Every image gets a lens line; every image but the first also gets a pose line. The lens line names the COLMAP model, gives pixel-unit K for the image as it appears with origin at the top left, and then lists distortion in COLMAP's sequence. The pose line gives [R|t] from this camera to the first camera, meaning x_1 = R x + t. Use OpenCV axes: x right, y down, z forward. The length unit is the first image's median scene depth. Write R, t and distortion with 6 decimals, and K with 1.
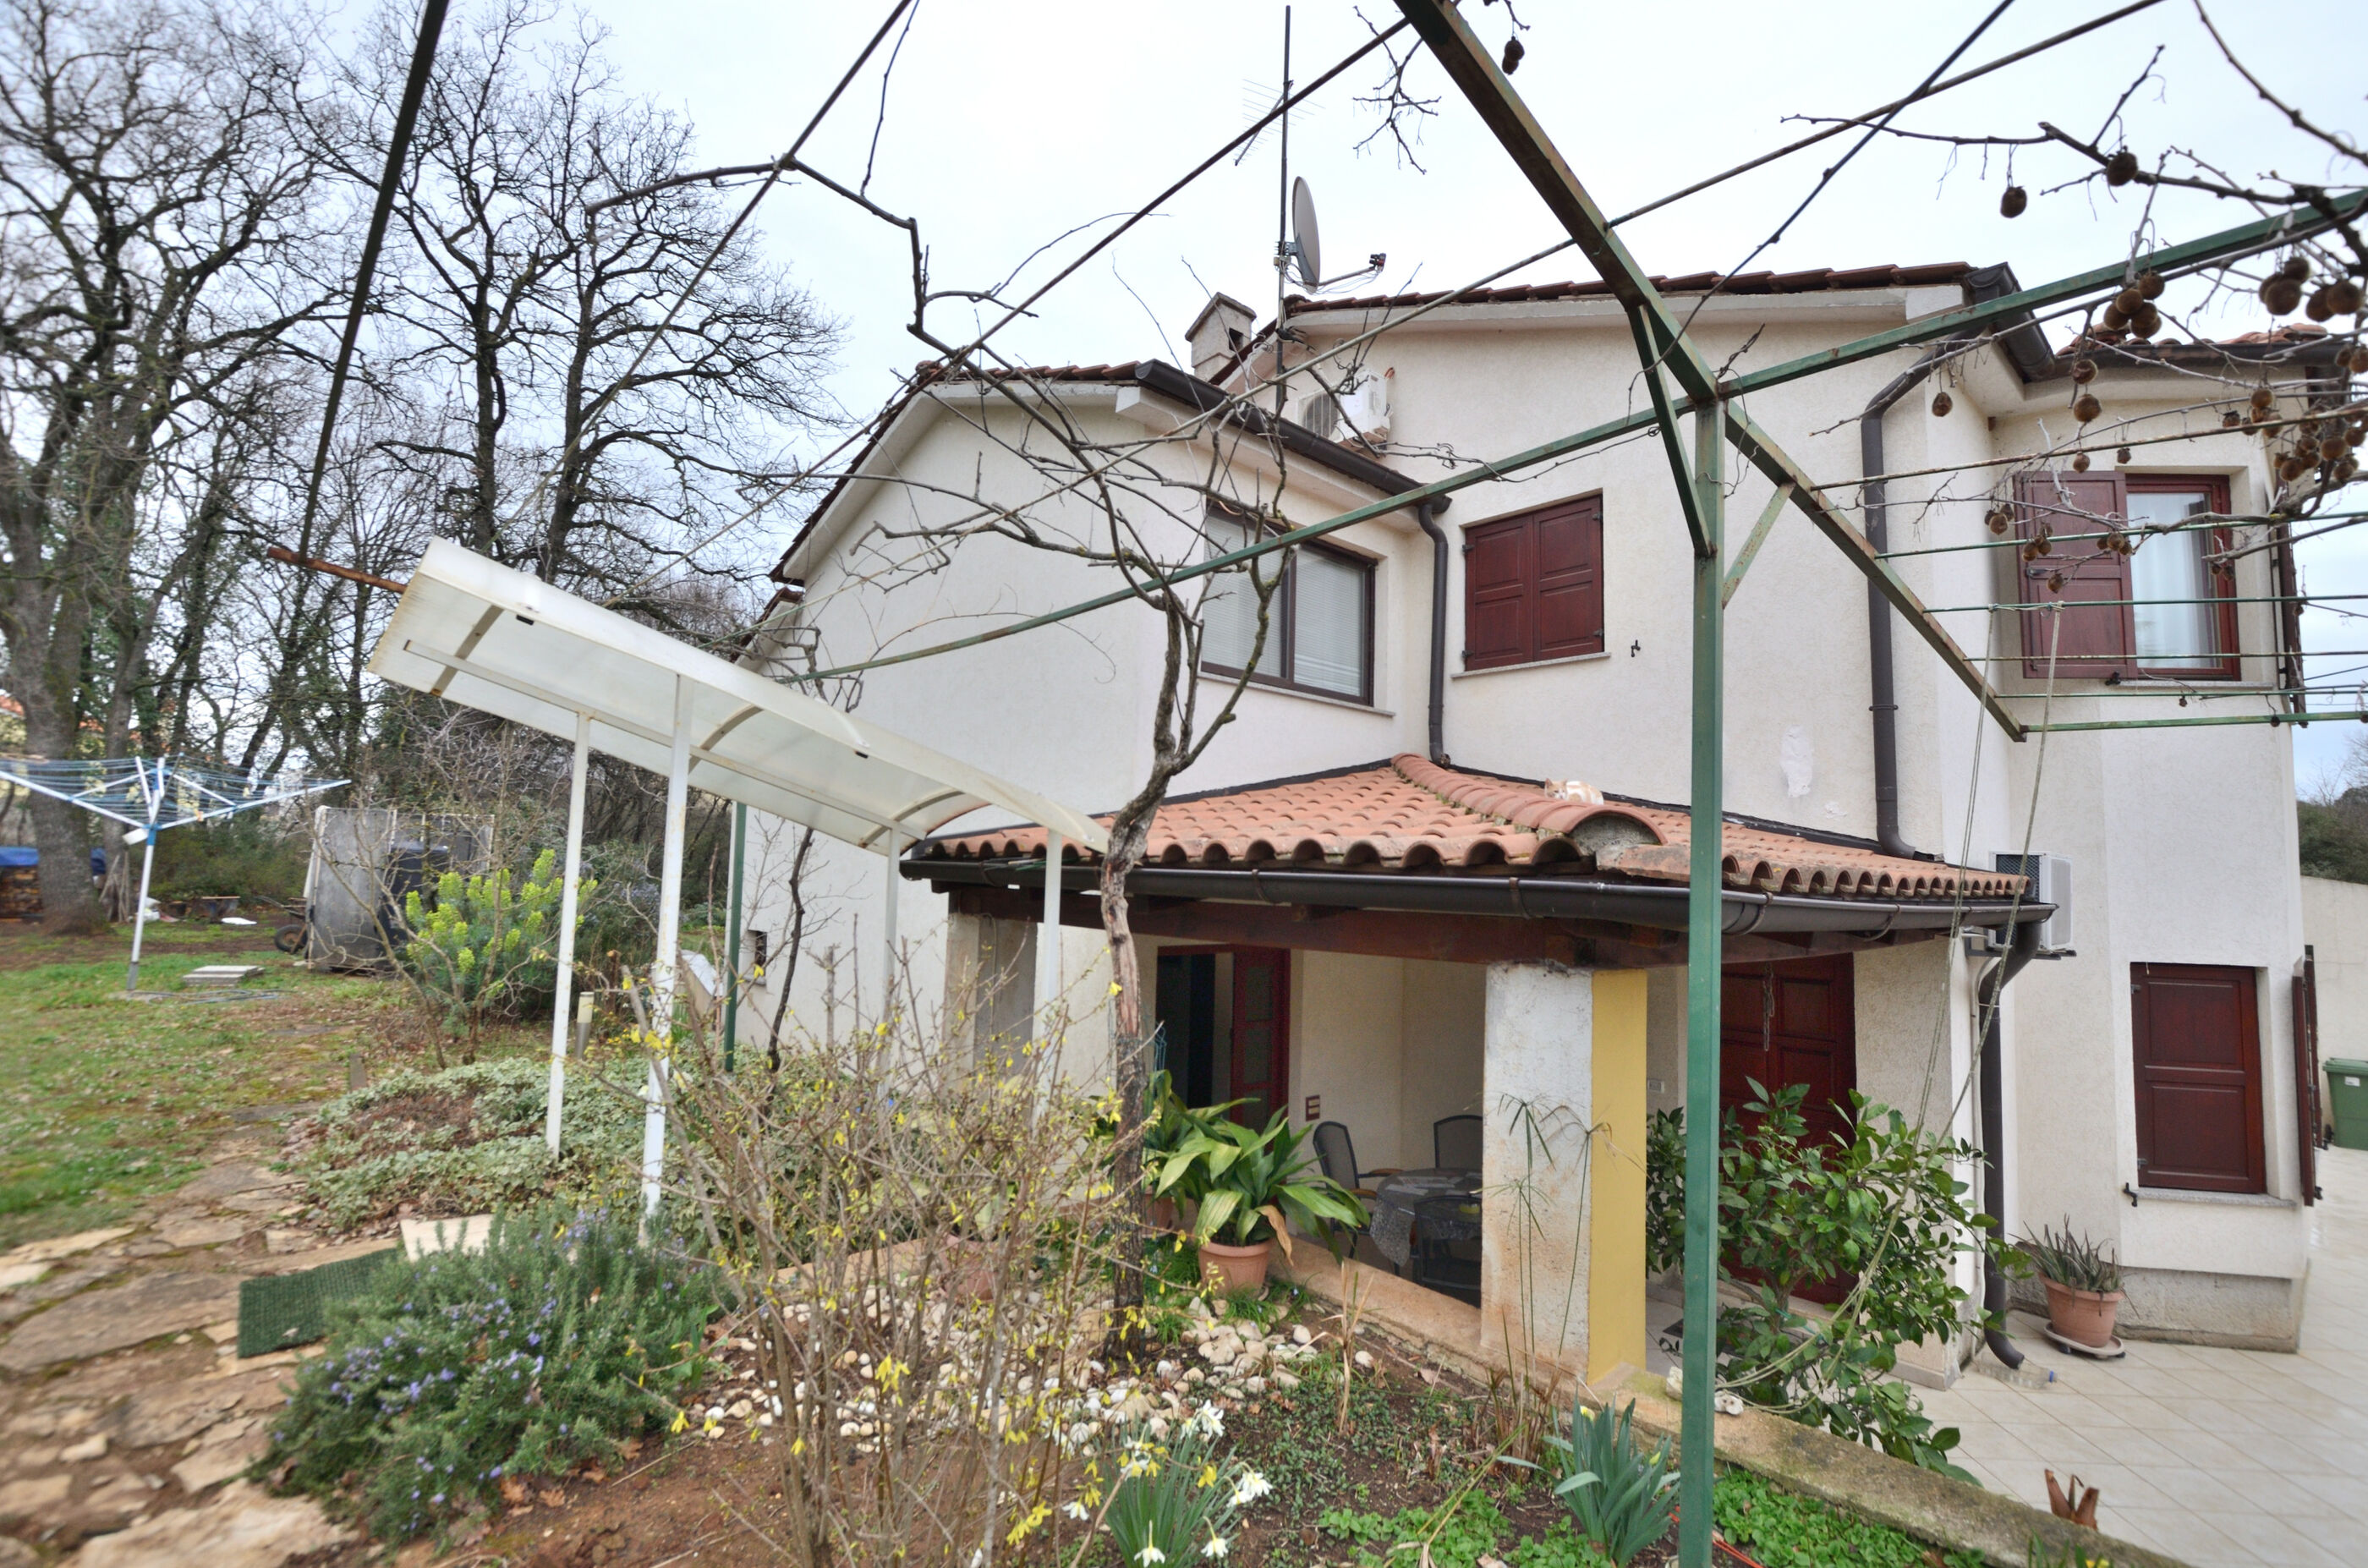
lens RADIAL K [[1043.0, 0, 1182.4], [0, 1043.0, 783.9], [0, 0, 1]] dist [-0.029869, 0.003508]
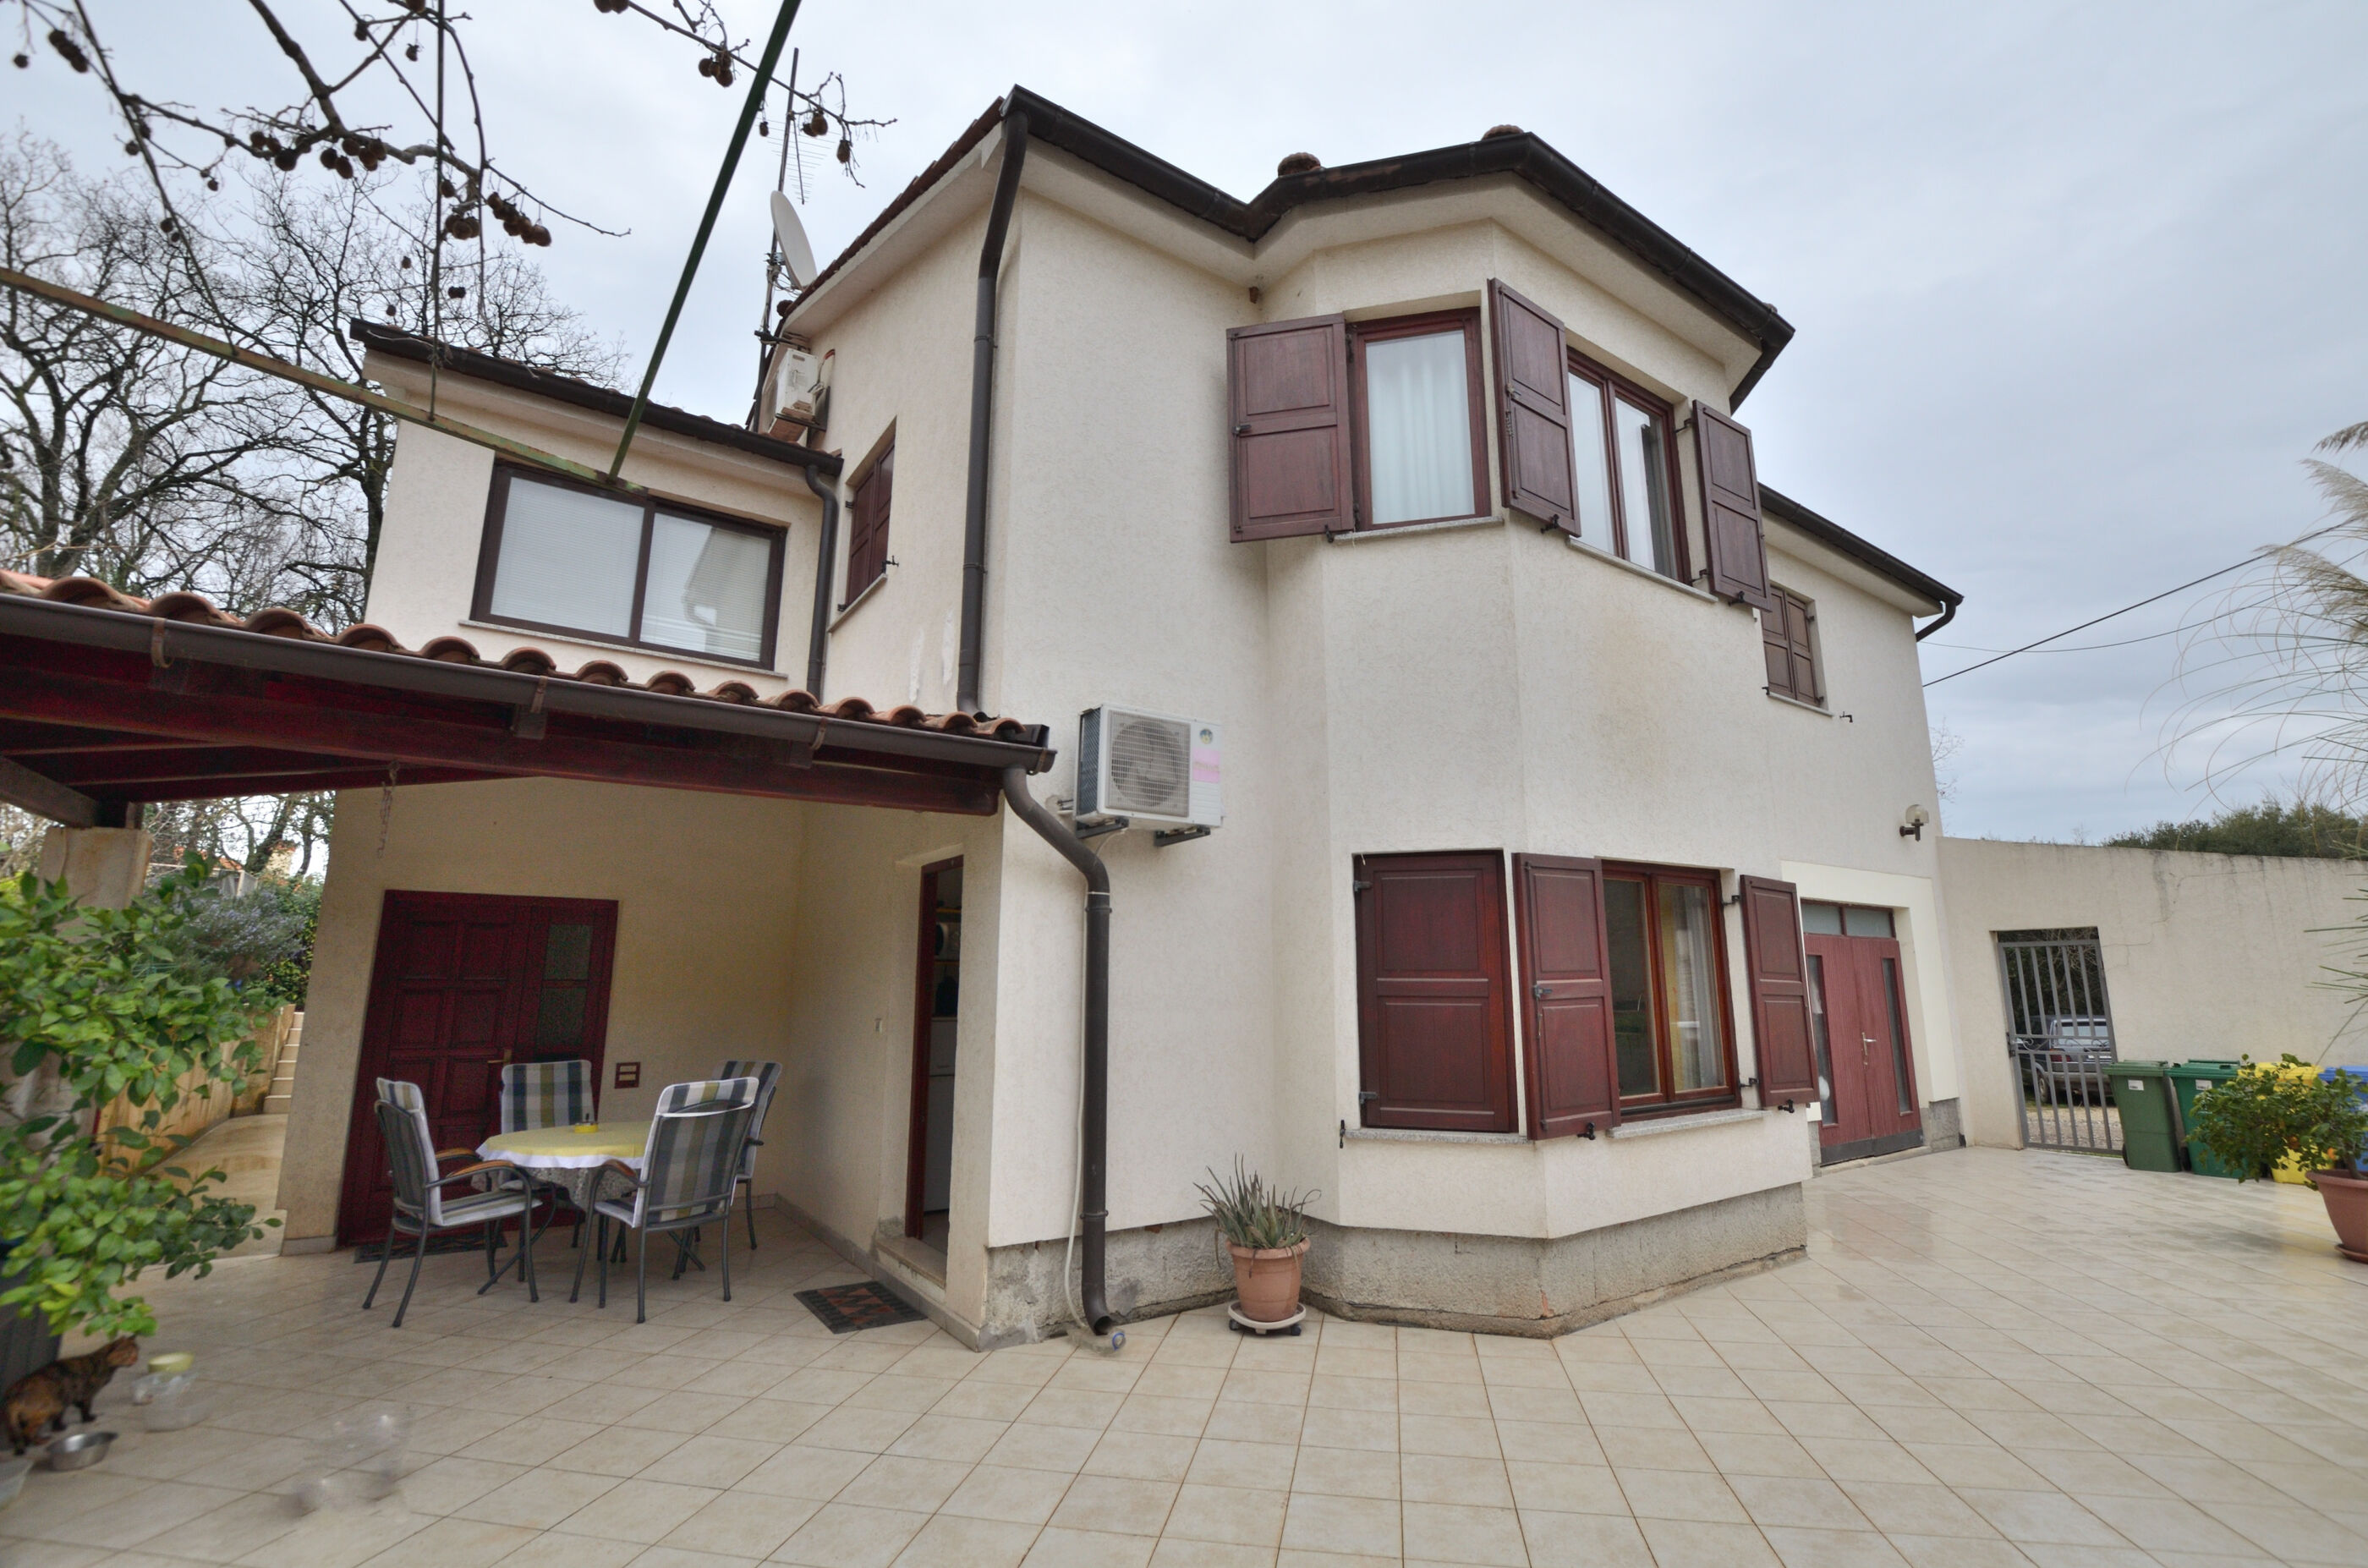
lens RADIAL K [[1043.0, 0, 1200.2], [0, 1043.0, 785.5], [0, 0, 1]] dist [-0.029869, 0.003508]
pose [[0.988799, -0.056609, -0.138099, 0.936187], [0.041990, 0.993418, -0.106569, 0.206454], [0.143223, 0.099577, 0.984668, 0.128192]]
